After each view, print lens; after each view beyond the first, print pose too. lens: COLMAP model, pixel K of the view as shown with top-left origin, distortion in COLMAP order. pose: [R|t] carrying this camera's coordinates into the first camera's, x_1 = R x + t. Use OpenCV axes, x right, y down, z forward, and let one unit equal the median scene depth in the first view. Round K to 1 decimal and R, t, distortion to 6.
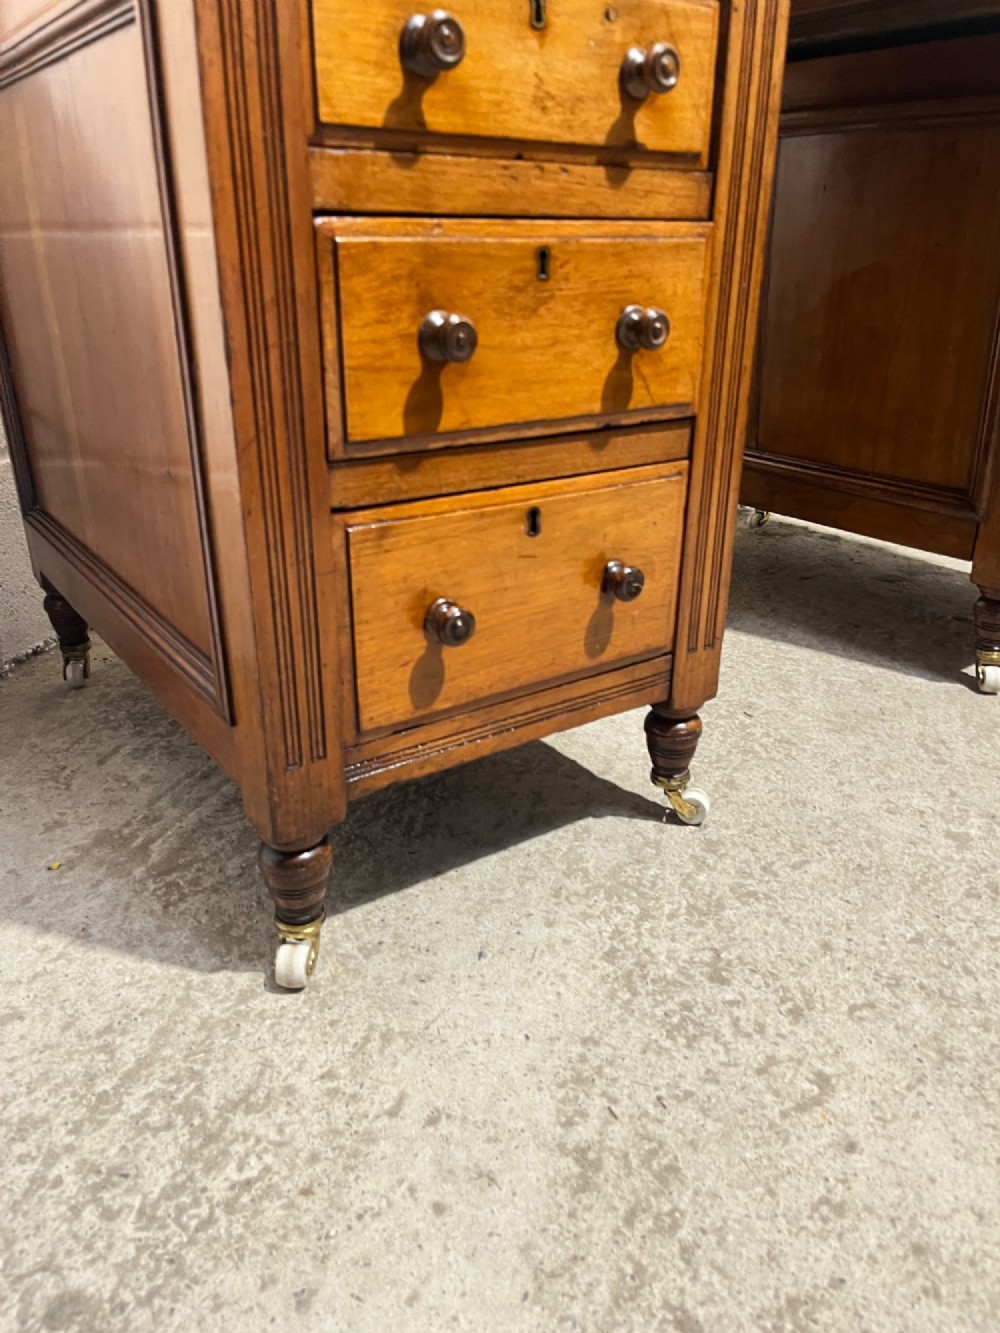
lens RADIAL K [[1011.5, 0, 502.8], [0, 1011.5, 672.1], [0, 0, 1]] dist [0.056812, -0.084090]
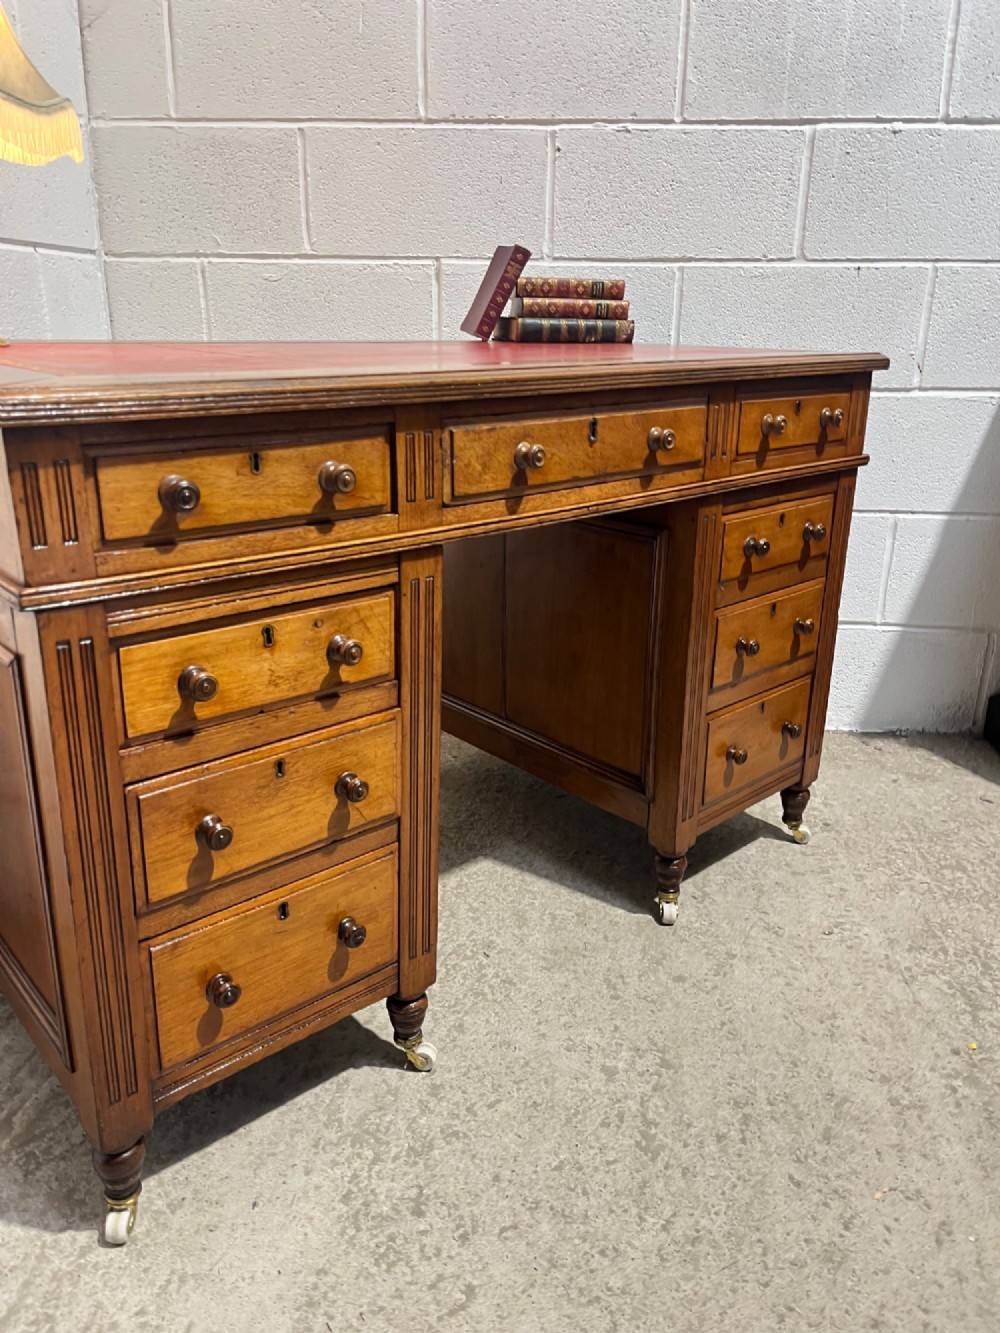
lens RADIAL K [[1011.5, 0, 493.4], [0, 1011.5, 654.5], [0, 0, 1]] dist [0.056812, -0.084090]
pose [[0.993521, -0.016189, 0.112492, 0.171155], [0.024117, 0.997292, -0.069481, -0.404554], [-0.111063, 0.071744, 0.991220, -0.541682]]
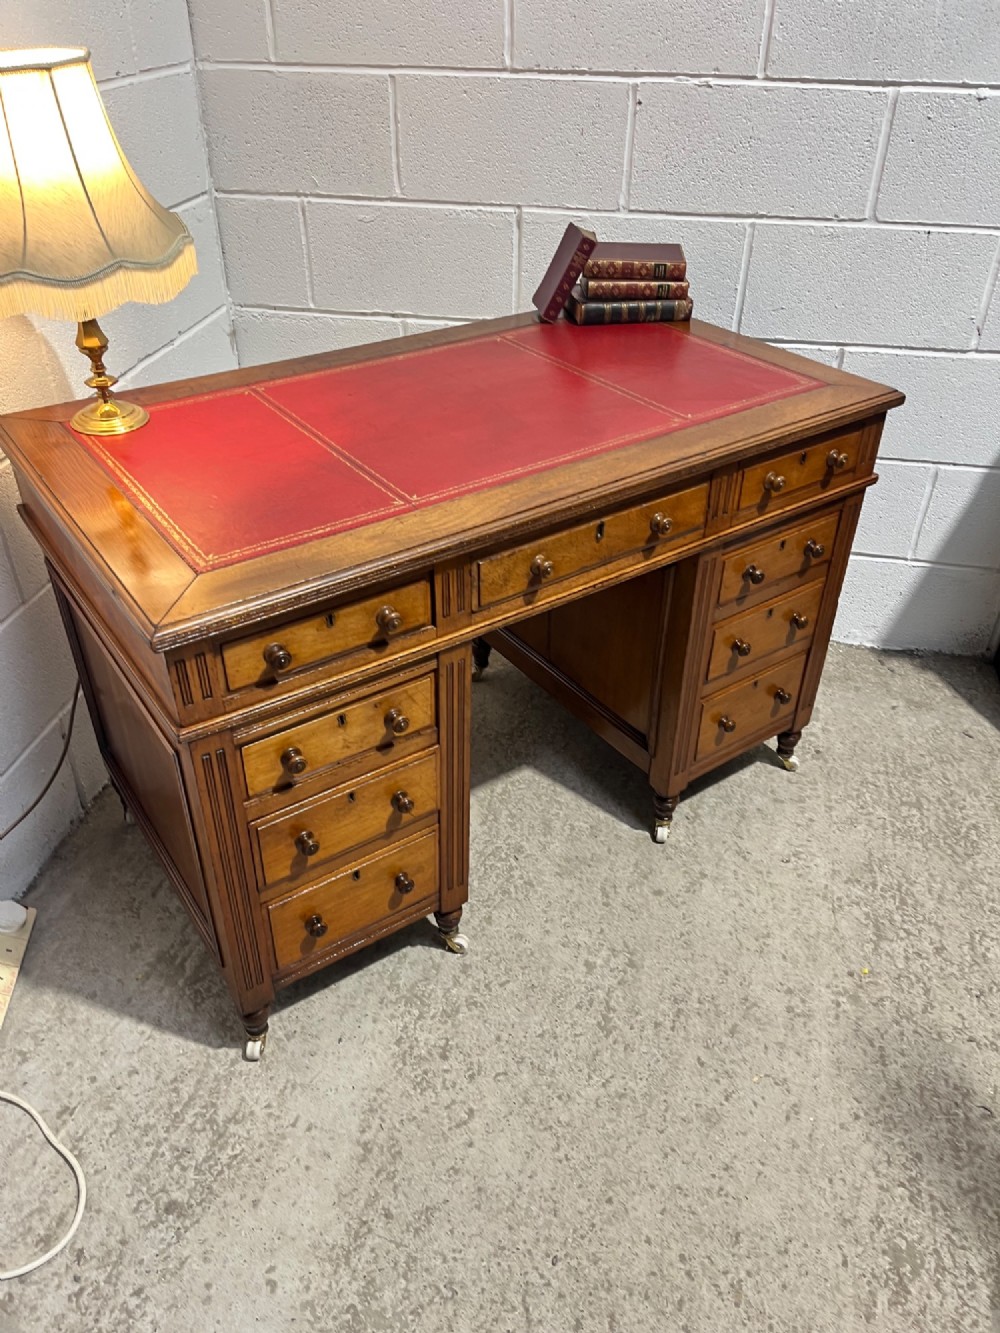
lens RADIAL K [[1011.5, 0, 490.1], [0, 1011.5, 678.4], [0, 0, 1]] dist [0.056812, -0.084090]
pose [[0.999785, 0.019934, -0.005754, 0.316794], [-0.018146, 0.974568, 0.223358, -1.037049], [0.010060, -0.223205, 0.974720, -1.023426]]
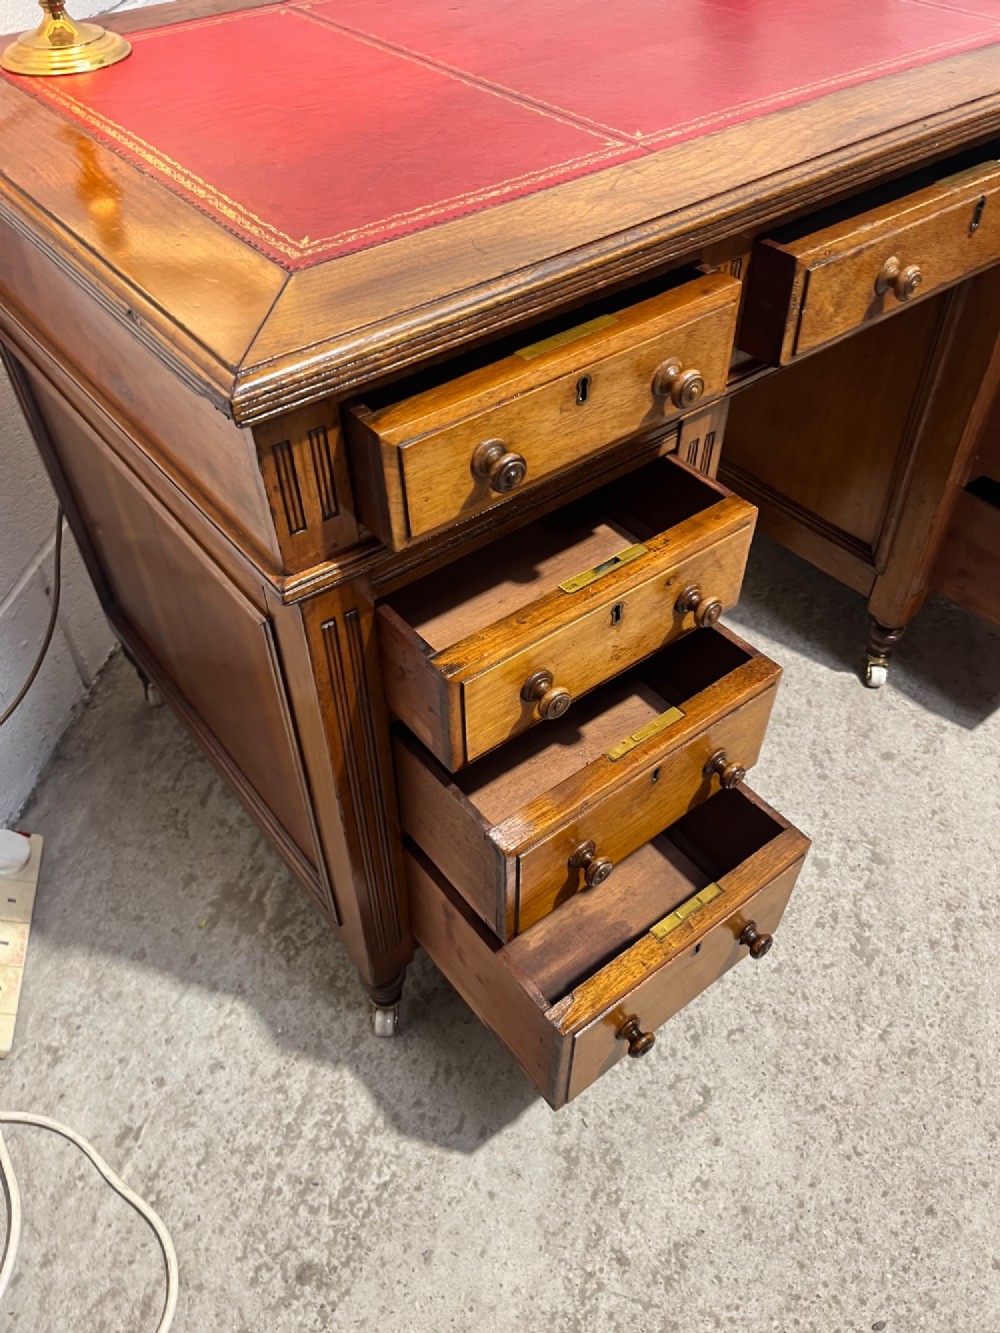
lens RADIAL K [[1011.5, 0, 506.6], [0, 1011.5, 668.5], [0, 0, 1]] dist [0.056812, -0.084090]
pose [[0.998743, -0.039988, 0.030213, -0.041297], [0.025362, 0.923198, 0.383488, -0.834244], [-0.043228, -0.382240, 0.923052, -0.269546]]
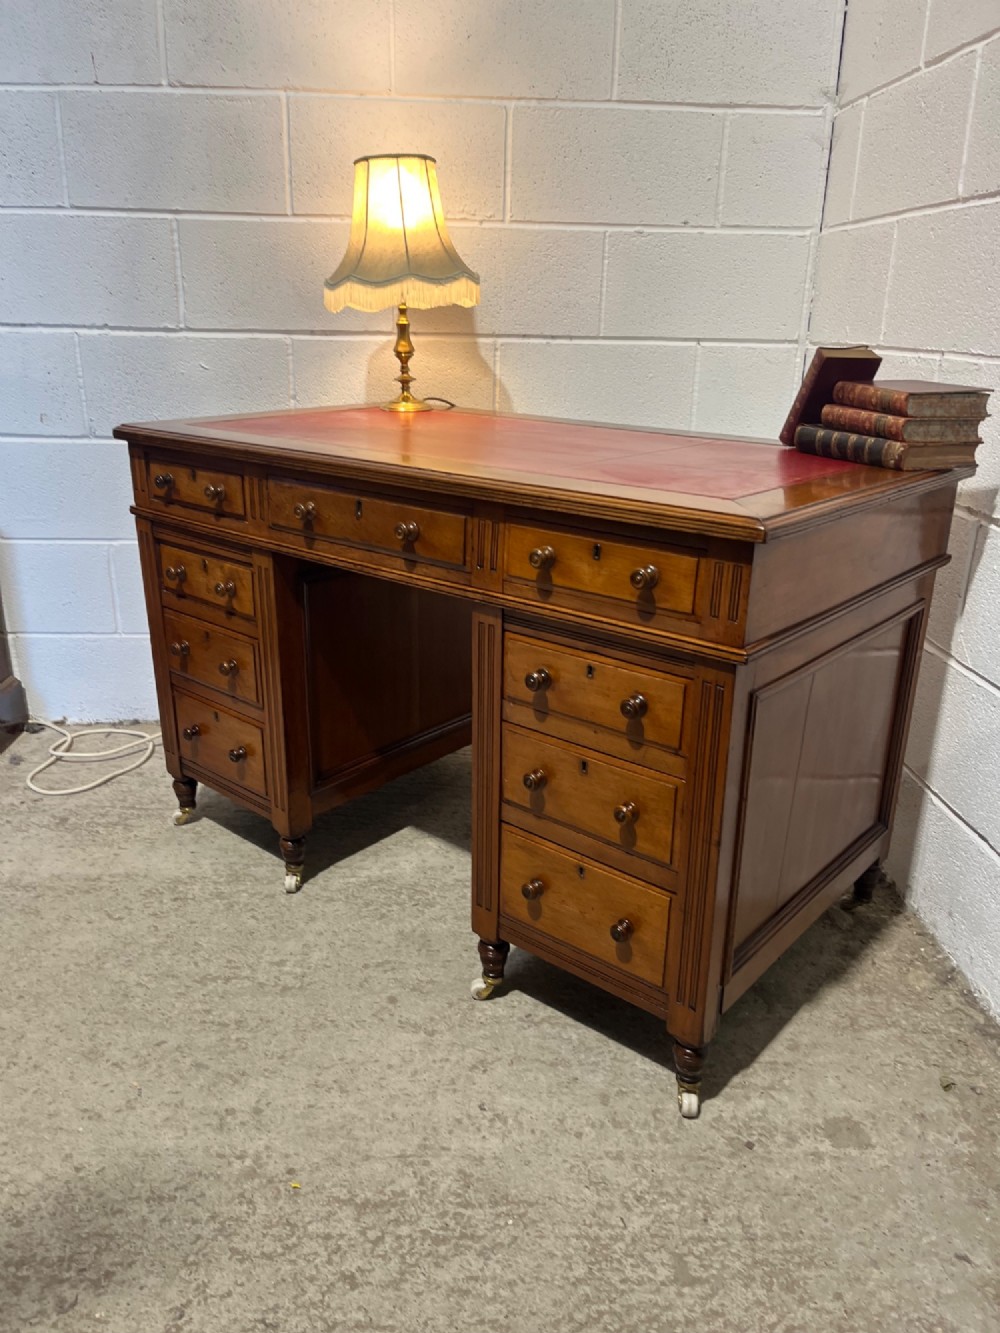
lens RADIAL K [[1011.5, 0, 488.2], [0, 1011.5, 669.9], [0, 0, 1]] dist [0.056812, -0.084090]
pose [[0.234739, 0.334686, -0.912624, 2.656731], [-0.395404, 0.890551, 0.224888, -1.159769], [0.888005, 0.308065, 0.341383, 0.650474]]
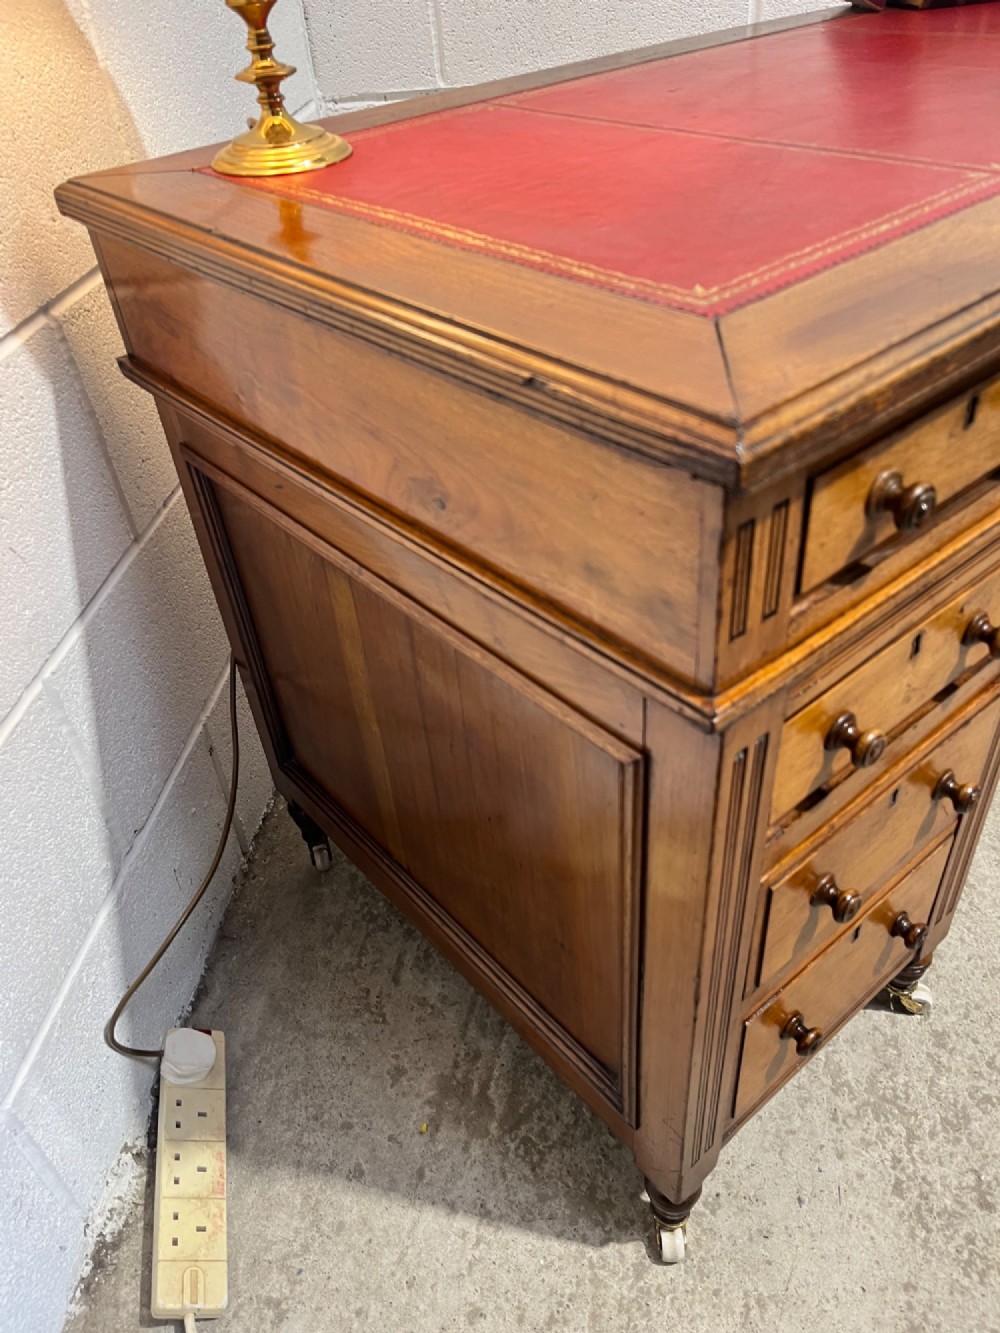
lens RADIAL K [[1011.5, 0, 502.6], [0, 1011.5, 679.3], [0, 0, 1]] dist [0.056812, -0.084090]
pose [[0.993737, -0.110525, 0.016463, -0.364155], [0.102232, 0.958705, 0.265394, -0.781815], [-0.045116, -0.262049, 0.963999, -0.065906]]
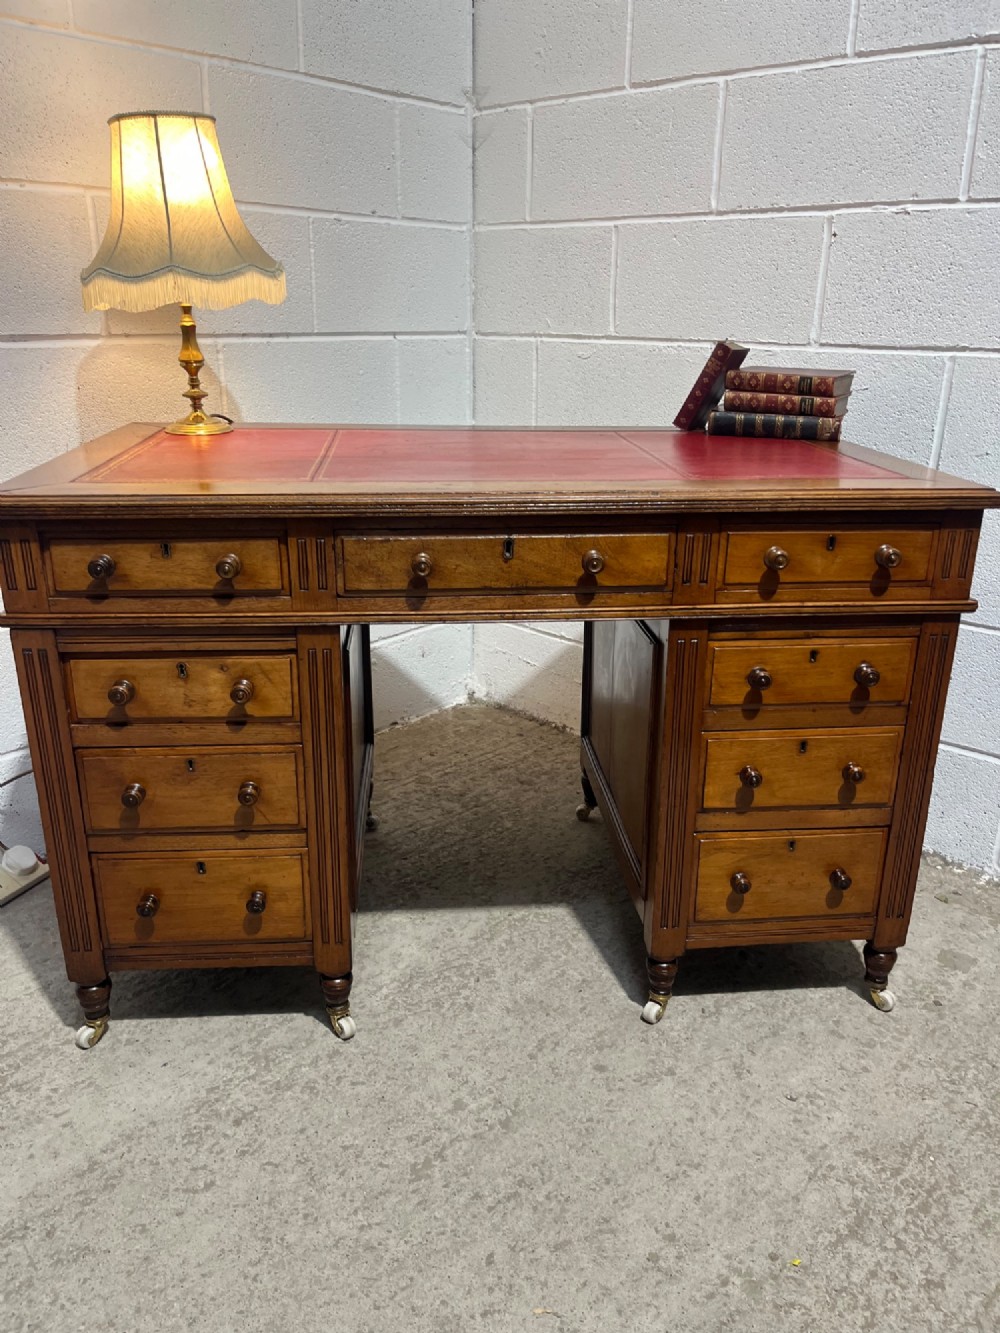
lens RADIAL K [[1011.5, 0, 504.6], [0, 1011.5, 668.6], [0, 0, 1]] dist [0.056812, -0.084090]
pose [[0.859784, 0.189929, -0.474023, 1.429866], [-0.215330, 0.976541, 0.000708, -0.661551], [0.463038, 0.101462, 0.880512, -0.566039]]
